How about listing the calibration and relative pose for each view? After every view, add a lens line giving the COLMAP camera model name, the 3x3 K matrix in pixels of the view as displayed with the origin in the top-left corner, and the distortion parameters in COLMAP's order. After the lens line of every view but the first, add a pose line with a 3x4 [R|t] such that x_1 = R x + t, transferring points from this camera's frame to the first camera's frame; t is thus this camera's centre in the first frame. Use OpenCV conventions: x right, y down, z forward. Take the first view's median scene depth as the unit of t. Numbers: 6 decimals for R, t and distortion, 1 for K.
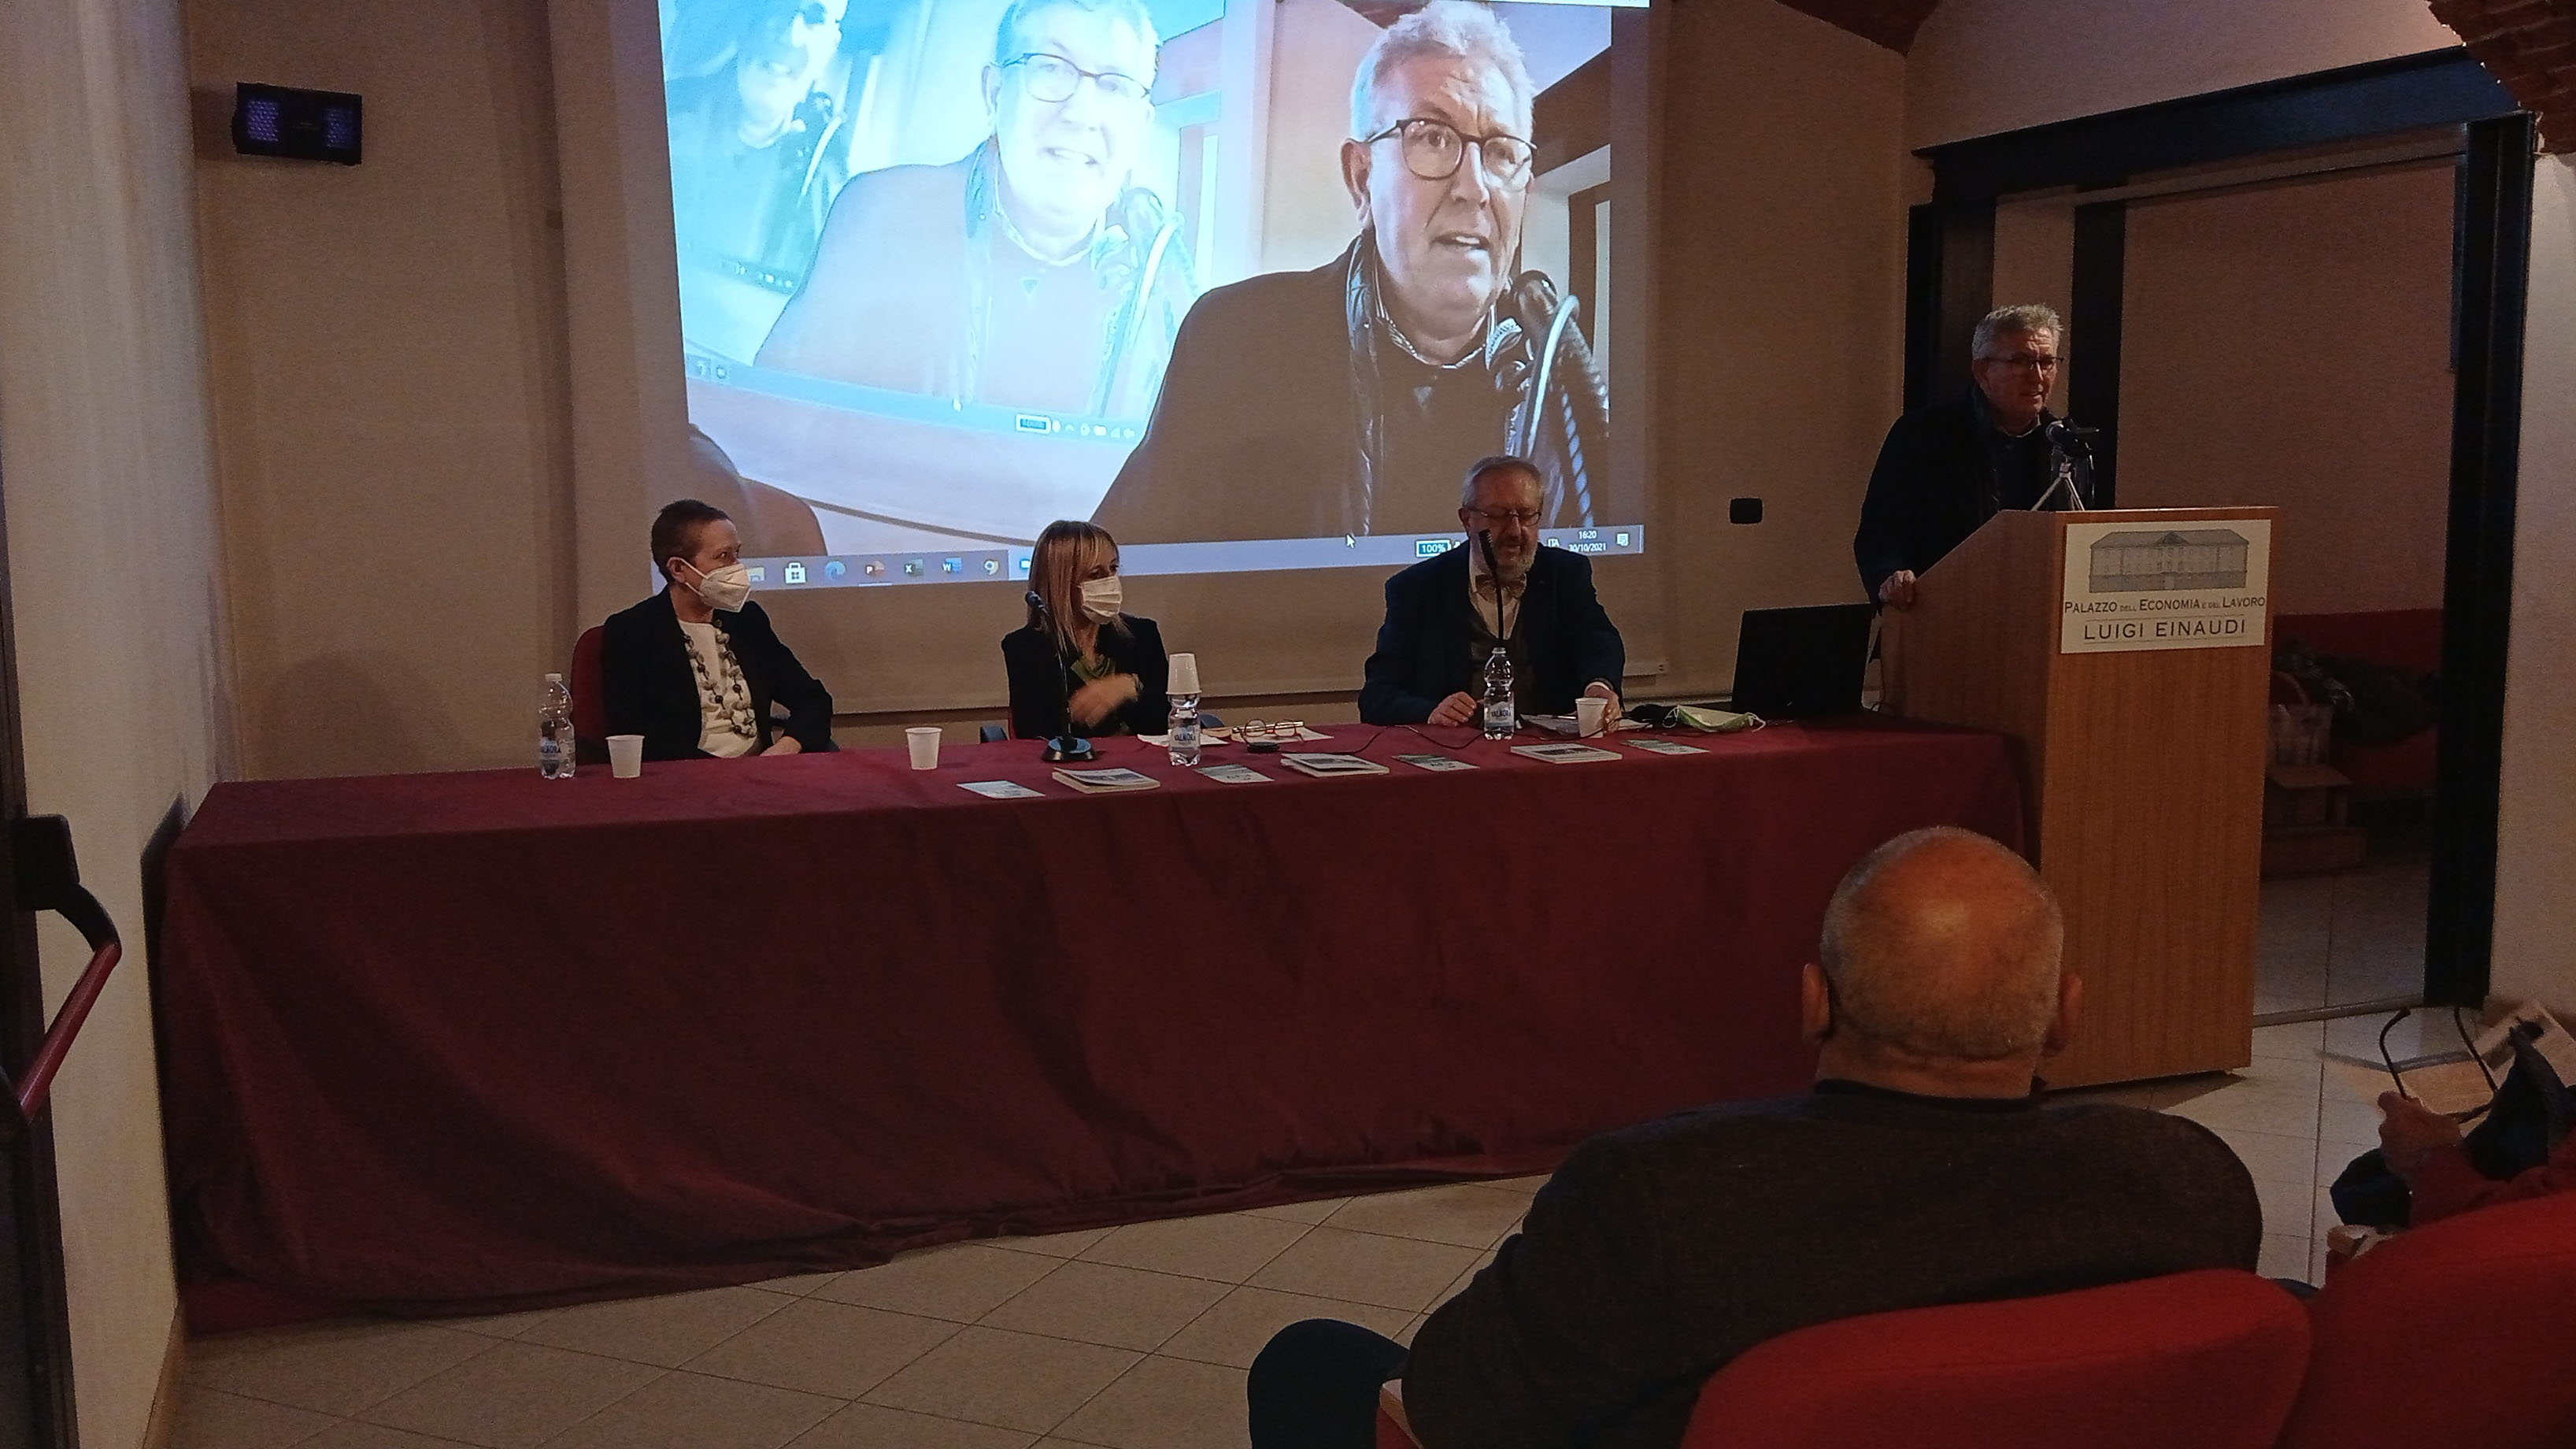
lens RADIAL K [[2244.2, 0, 1288.0], [0, 2244.2, 724.5], [0, 0, 1]] dist [0.078661, -0.000440]
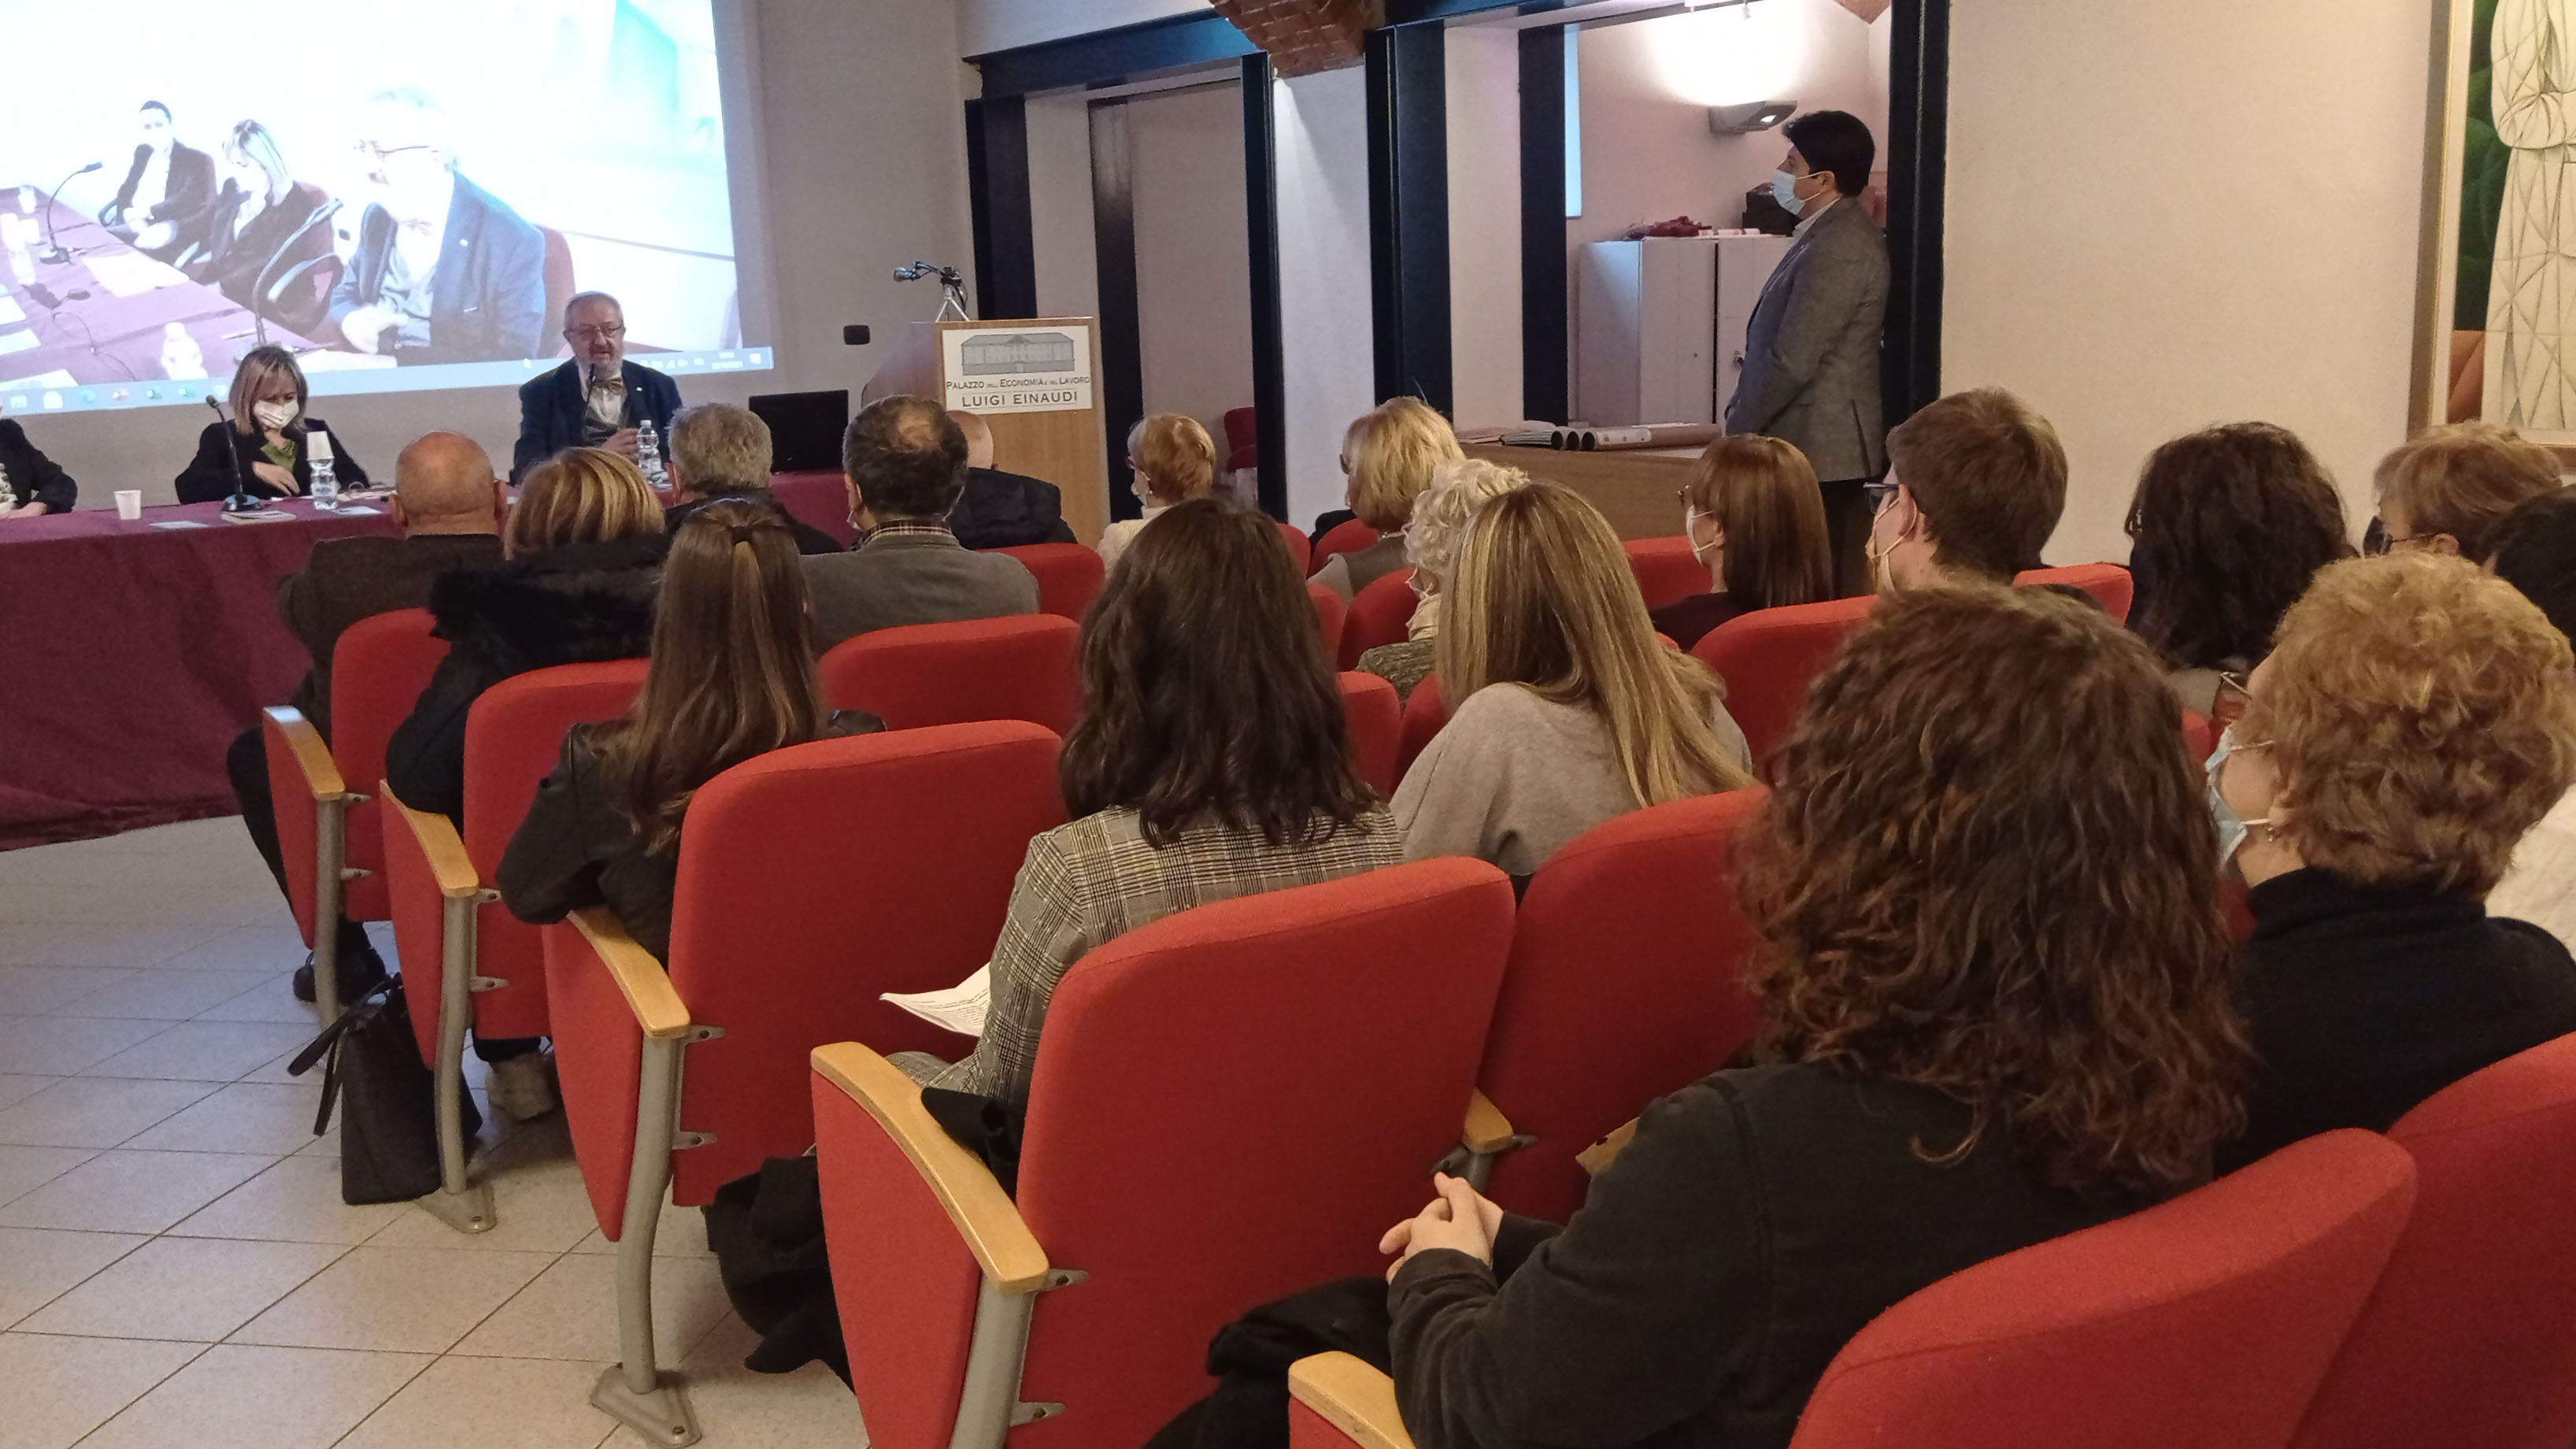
lens RADIAL K [[2285.3, 0, 1288.0], [0, 2285.3, 724.5], [0, 0, 1]] dist [0.086326, -0.211850]
pose [[0.972443, -0.065426, 0.223774, 0.202131], [0.051720, 0.996440, 0.066578, 0.083686], [-0.227333, -0.053170, 0.972364, -0.560063]]
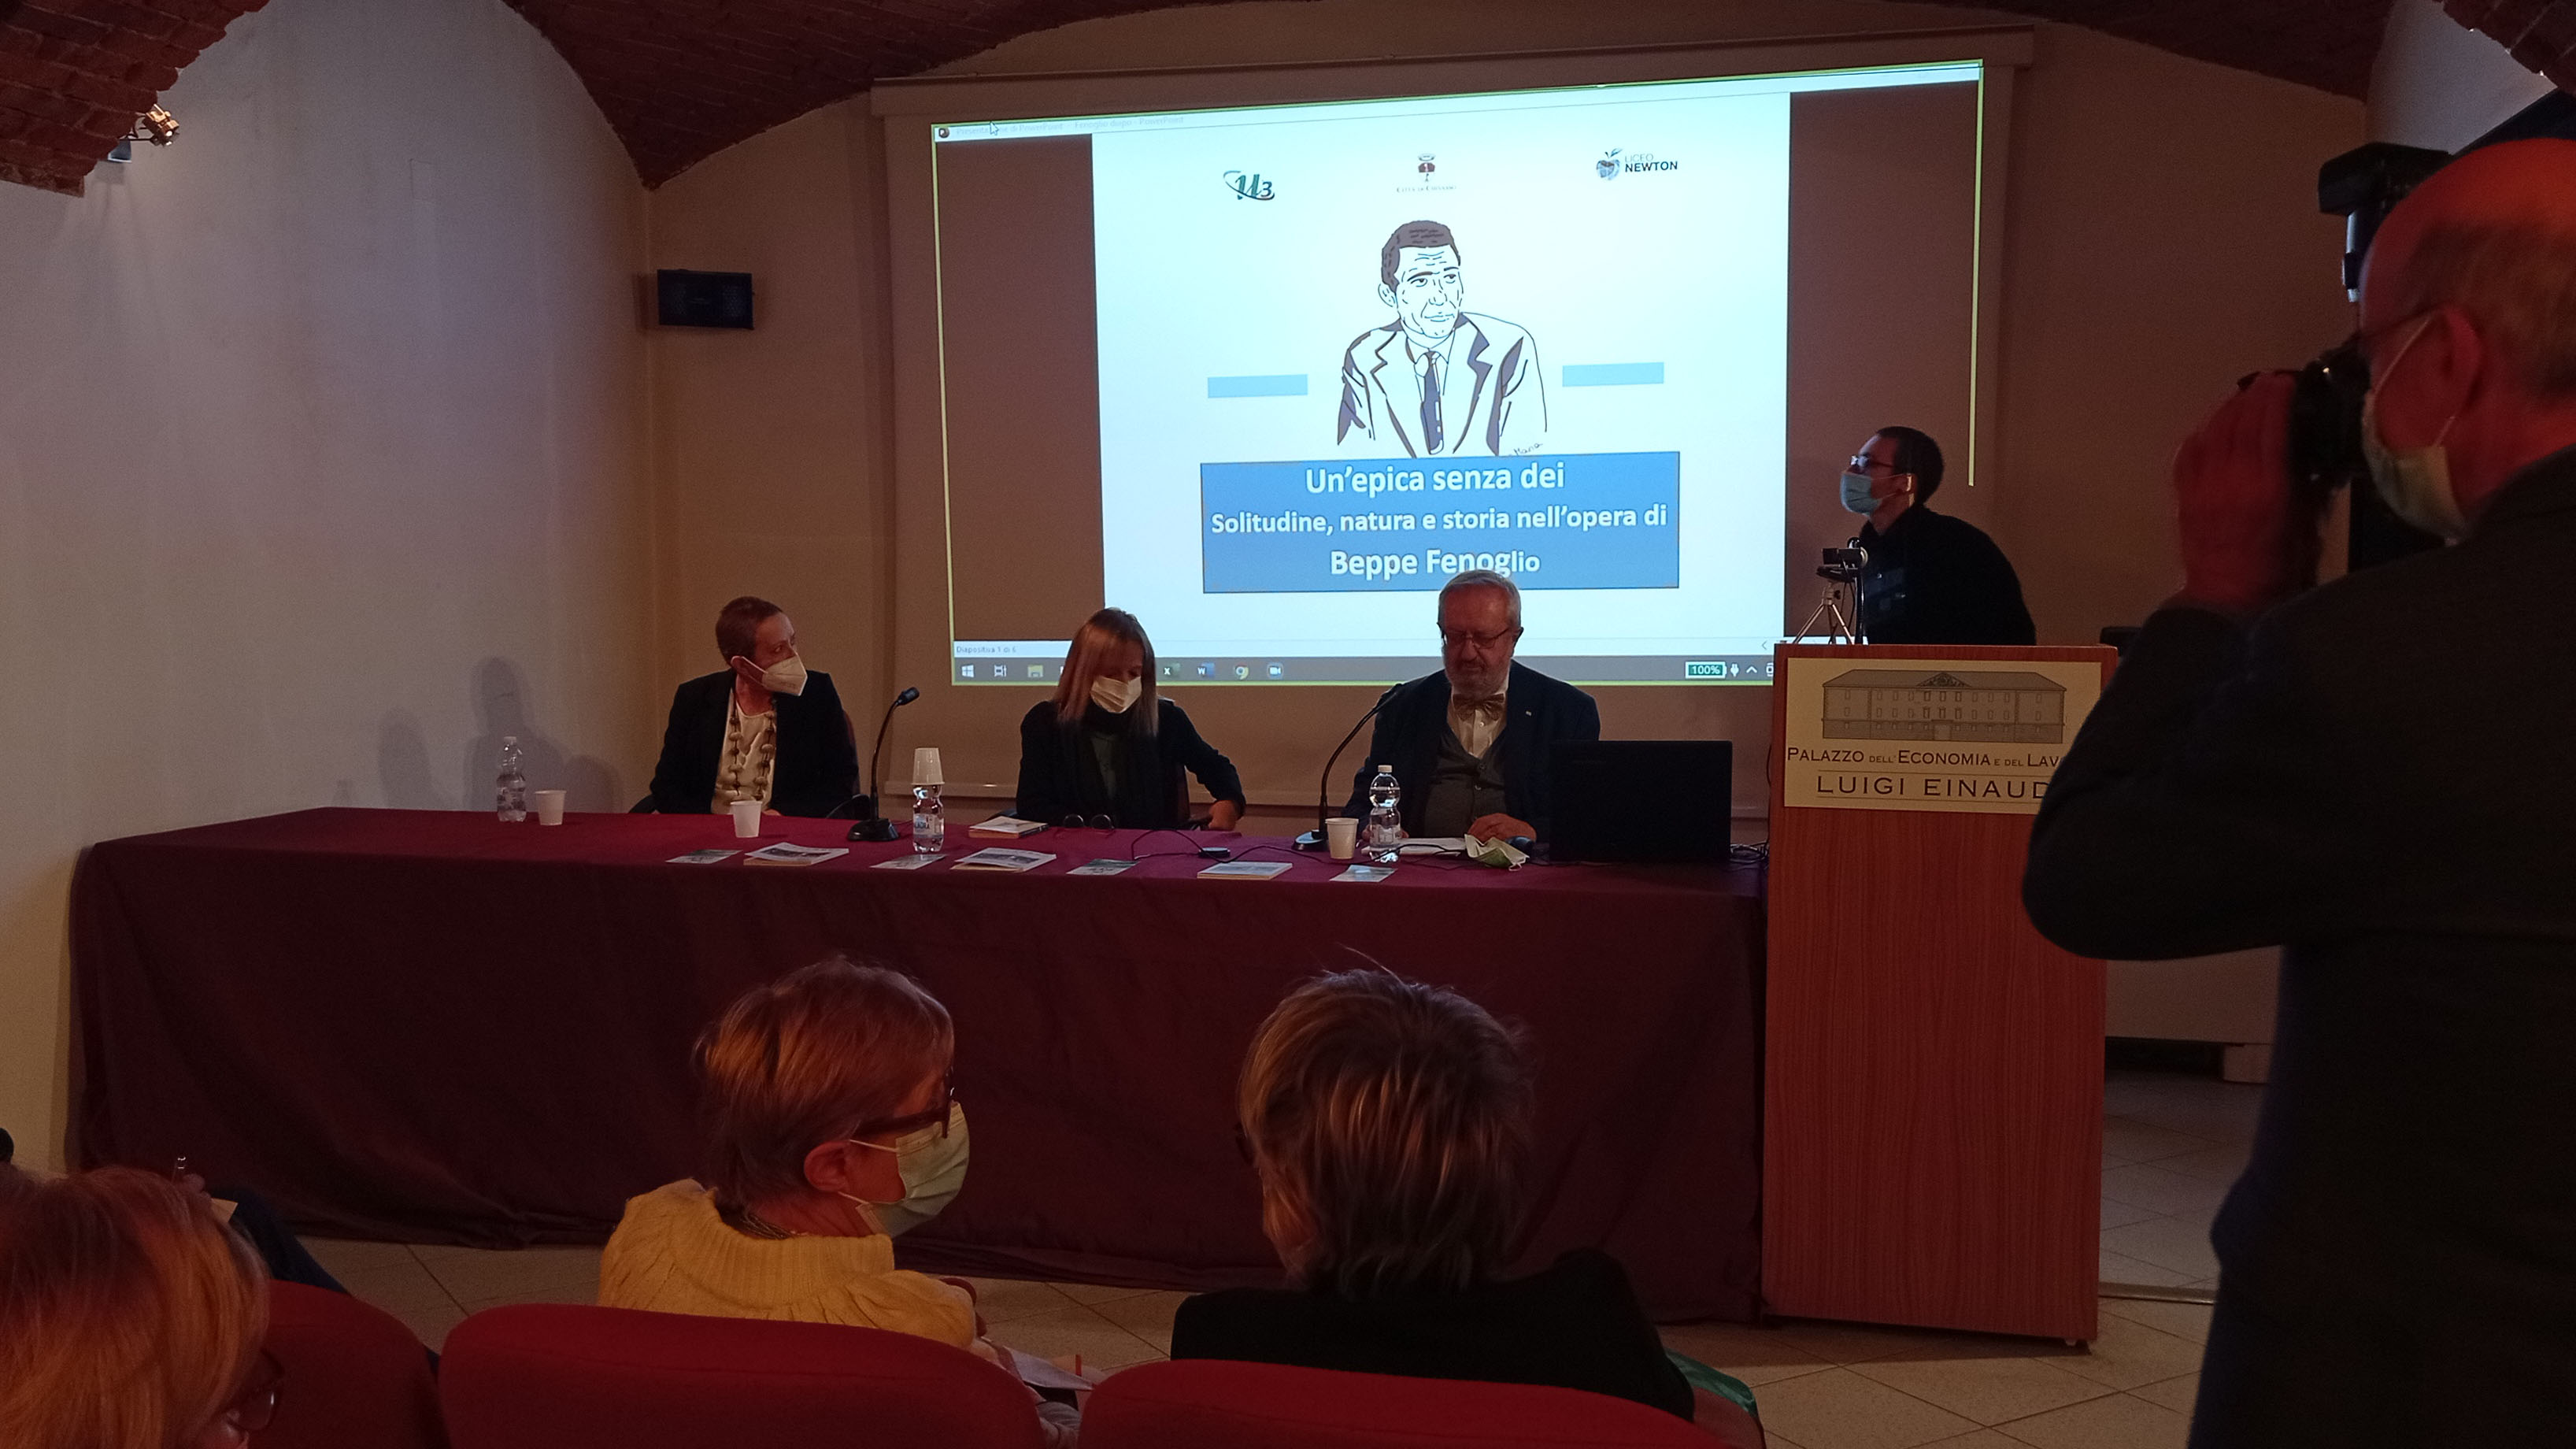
lens RADIAL K [[2244.2, 0, 1288.0], [0, 2244.2, 724.5], [0, 0, 1]] dist [0.078661, -0.000440]
pose [[0.847090, 0.049261, -0.529162, 0.626221], [-0.077111, 0.996551, -0.030669, -0.020960], [0.525826, 0.066784, 0.847966, 0.162100]]
